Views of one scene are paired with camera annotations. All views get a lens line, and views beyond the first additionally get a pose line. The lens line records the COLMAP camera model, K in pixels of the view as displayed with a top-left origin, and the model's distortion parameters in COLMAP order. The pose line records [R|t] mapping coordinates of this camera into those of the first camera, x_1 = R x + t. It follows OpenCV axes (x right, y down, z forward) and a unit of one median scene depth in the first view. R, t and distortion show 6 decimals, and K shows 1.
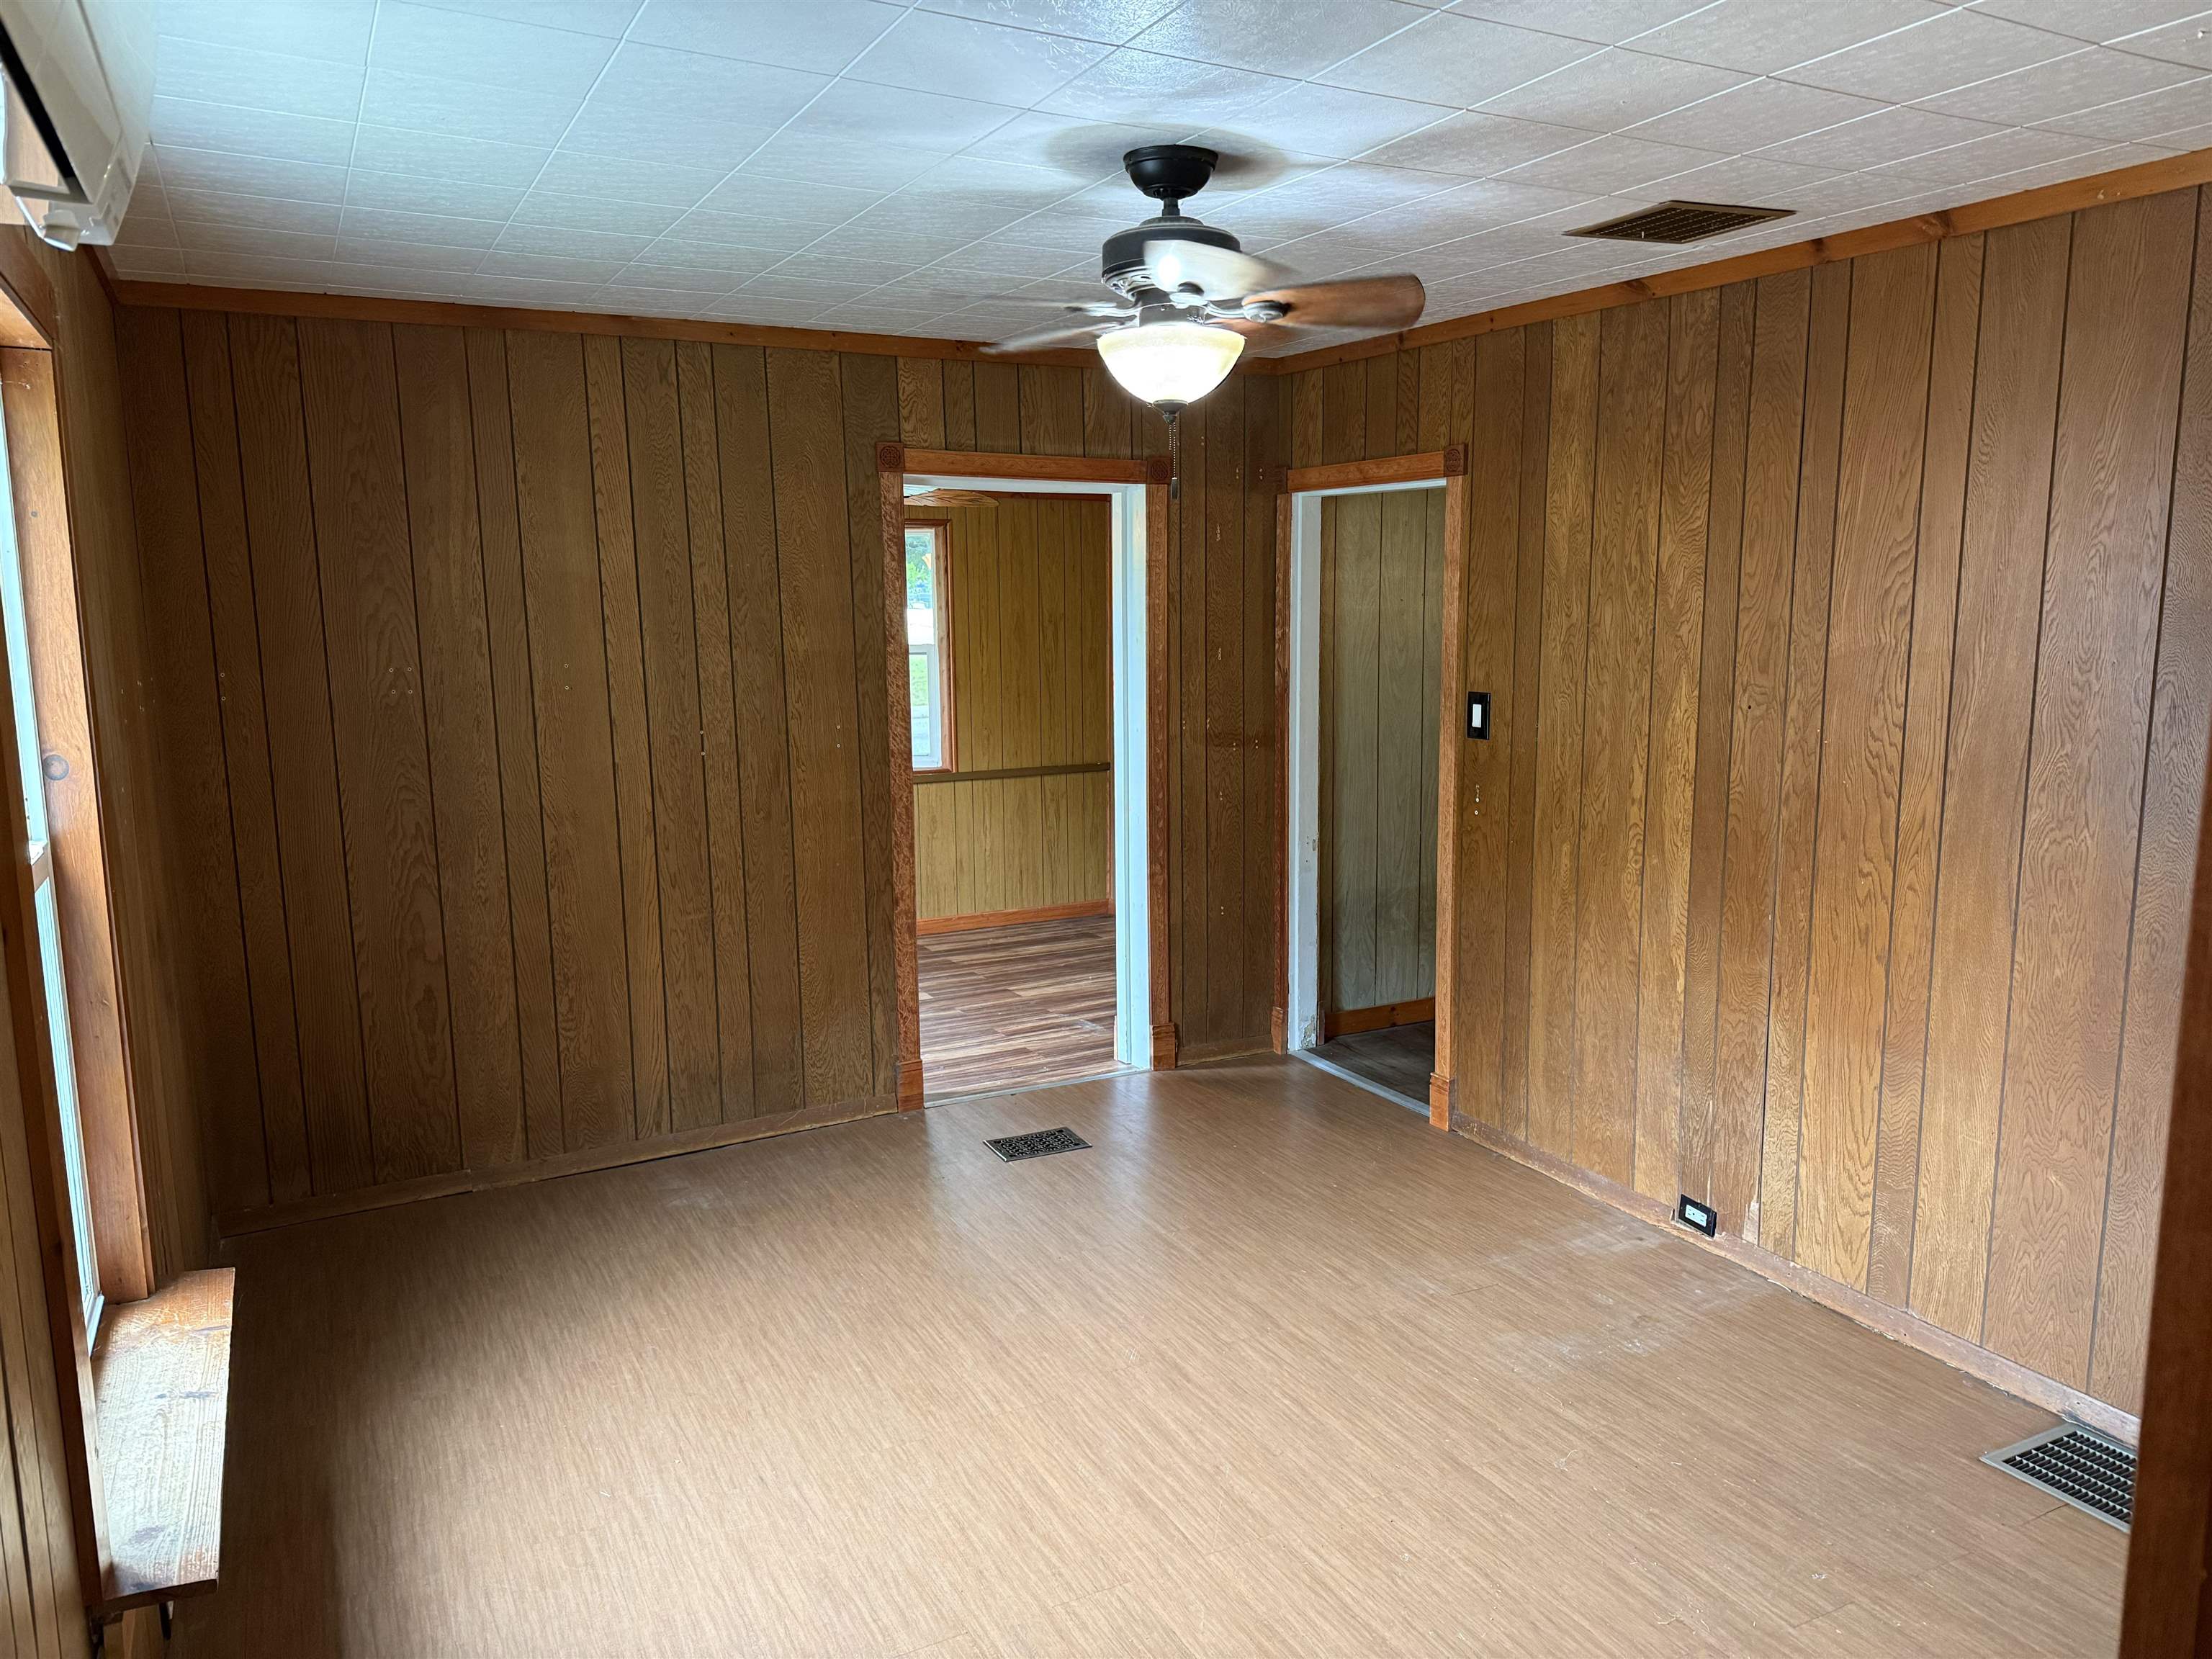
lens RADIAL K [[1570.7, 0, 1104.6], [0, 1570.7, 838.8], [0, 0, 1]] dist [0.073707, -0.073743]
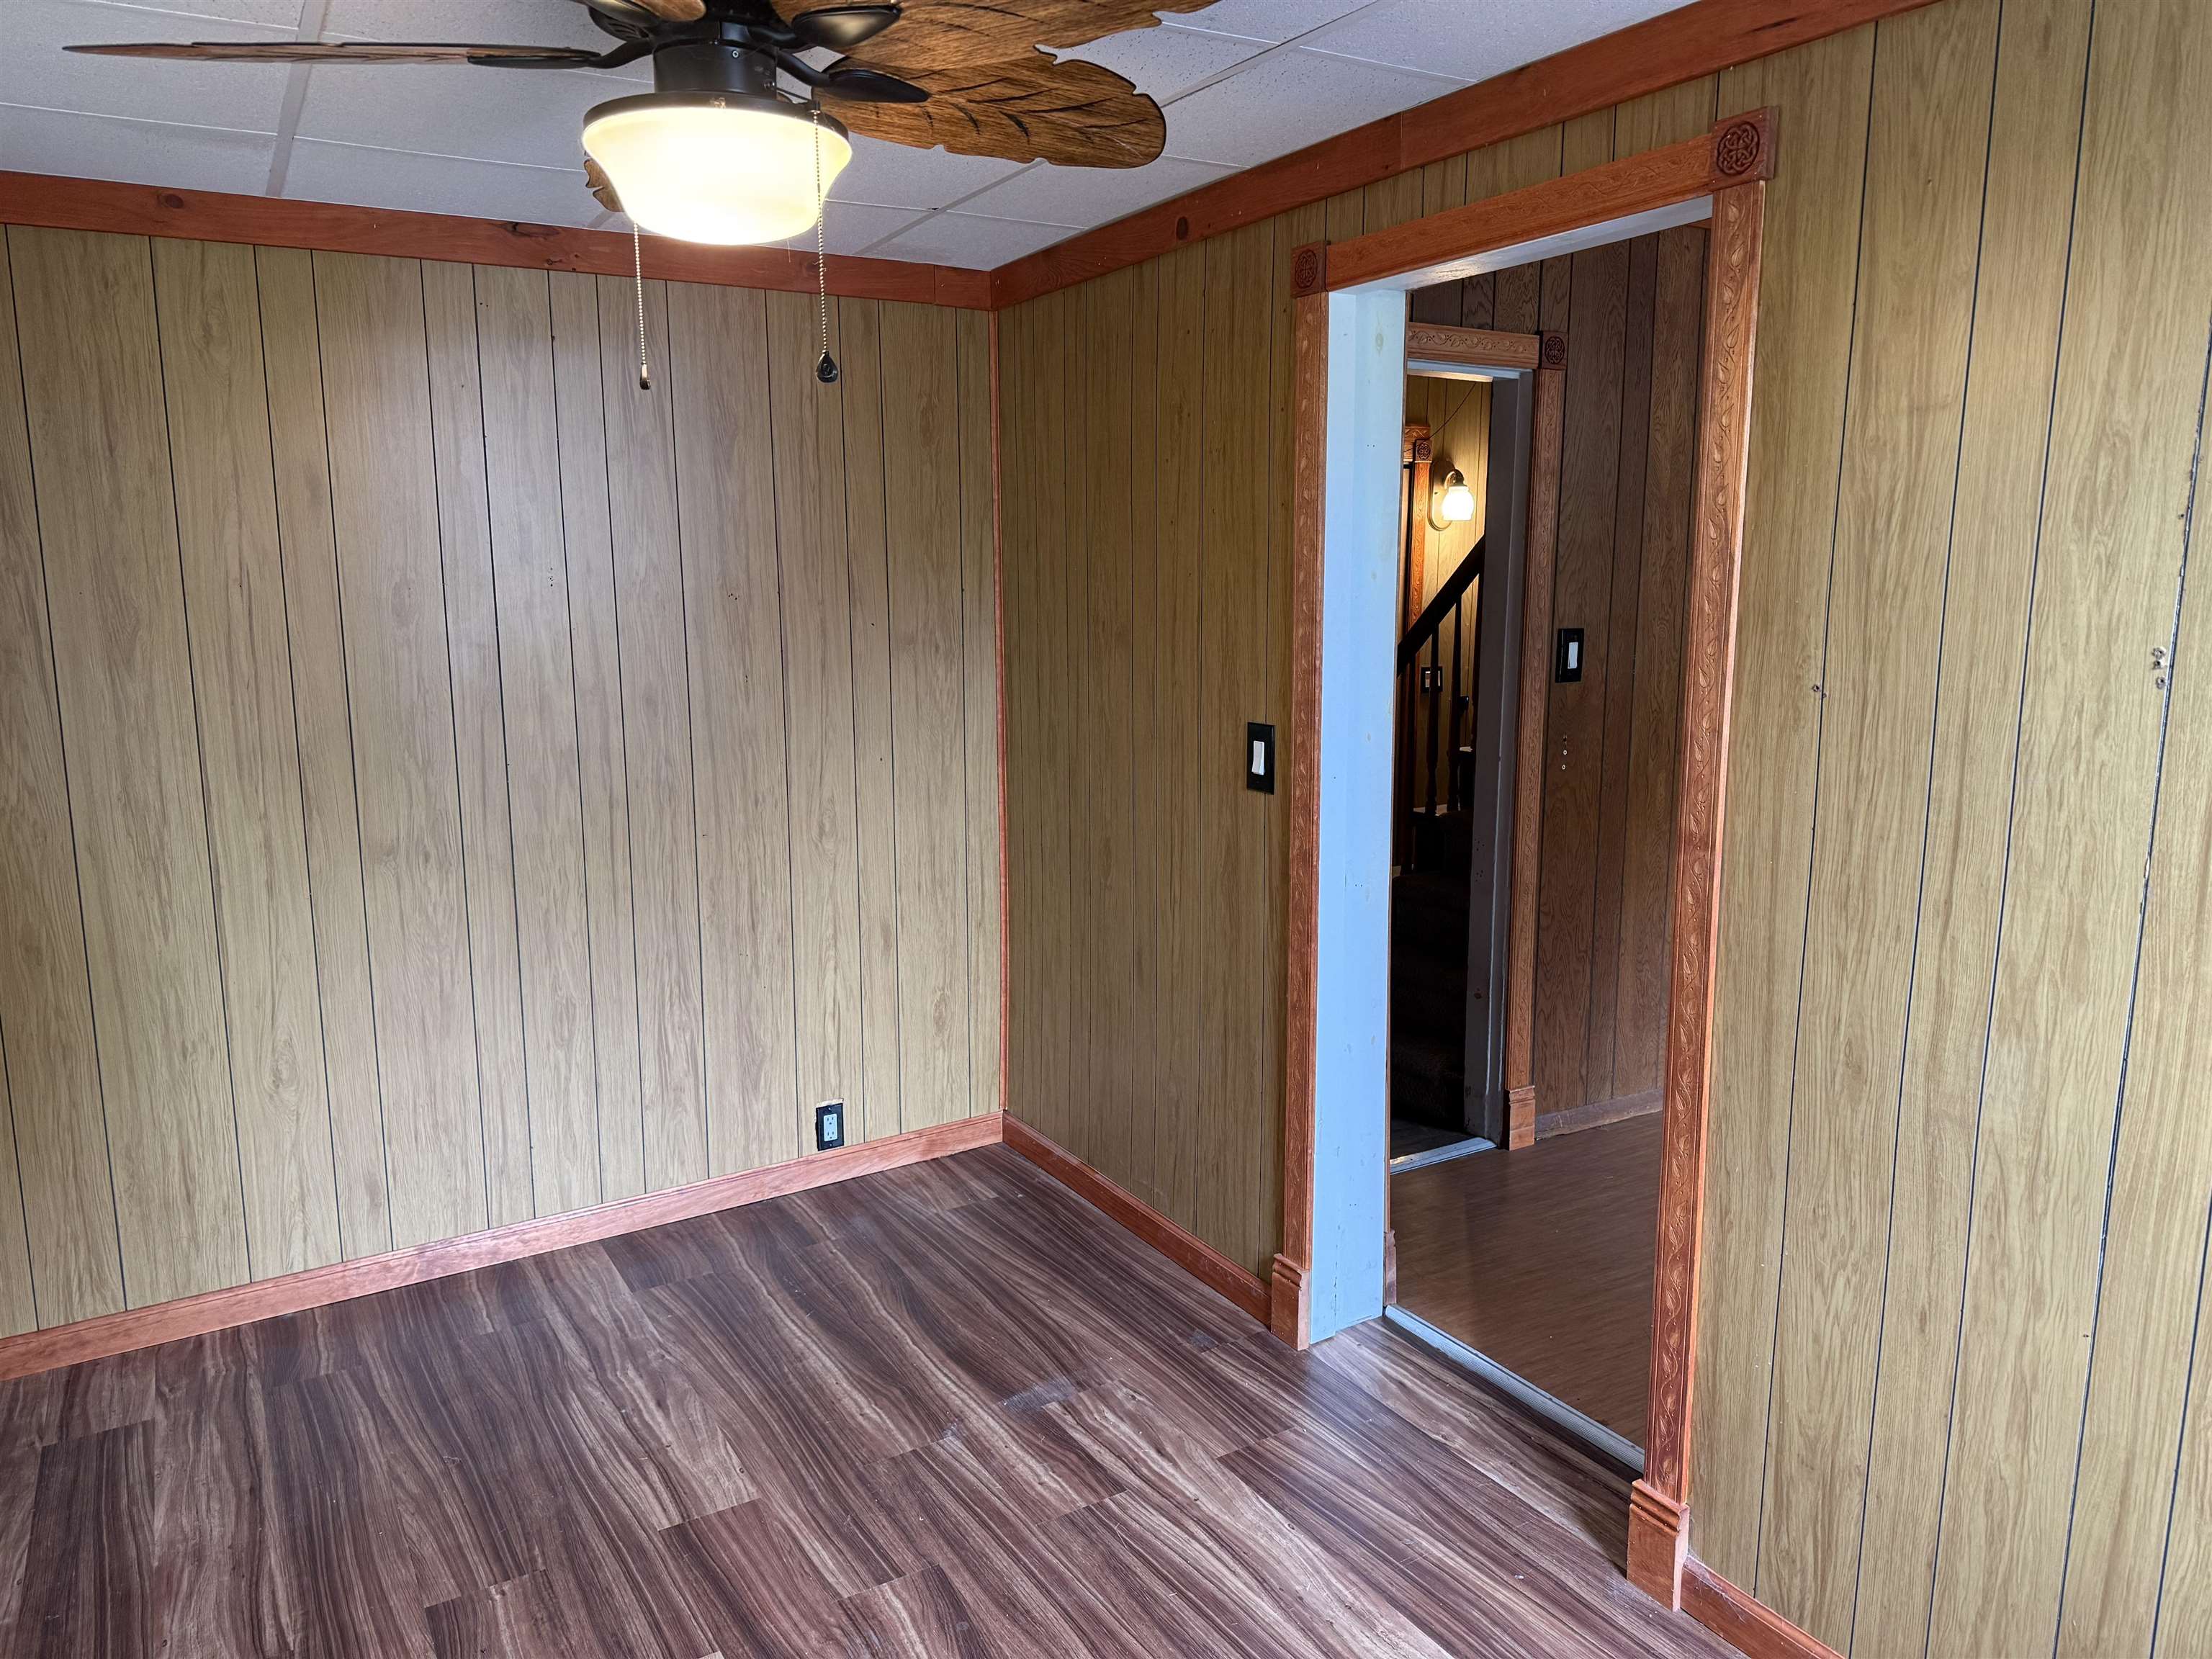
lens RADIAL K [[1570.7, 0, 1101.3], [0, 1570.7, 825.1], [0, 0, 1]] dist [0.073707, -0.073743]
pose [[-0.073076, -0.157482, 0.984814, -0.614414], [0.154792, 0.973697, 0.167190, -0.171675], [-0.985241, 0.164659, -0.046777, 1.303247]]
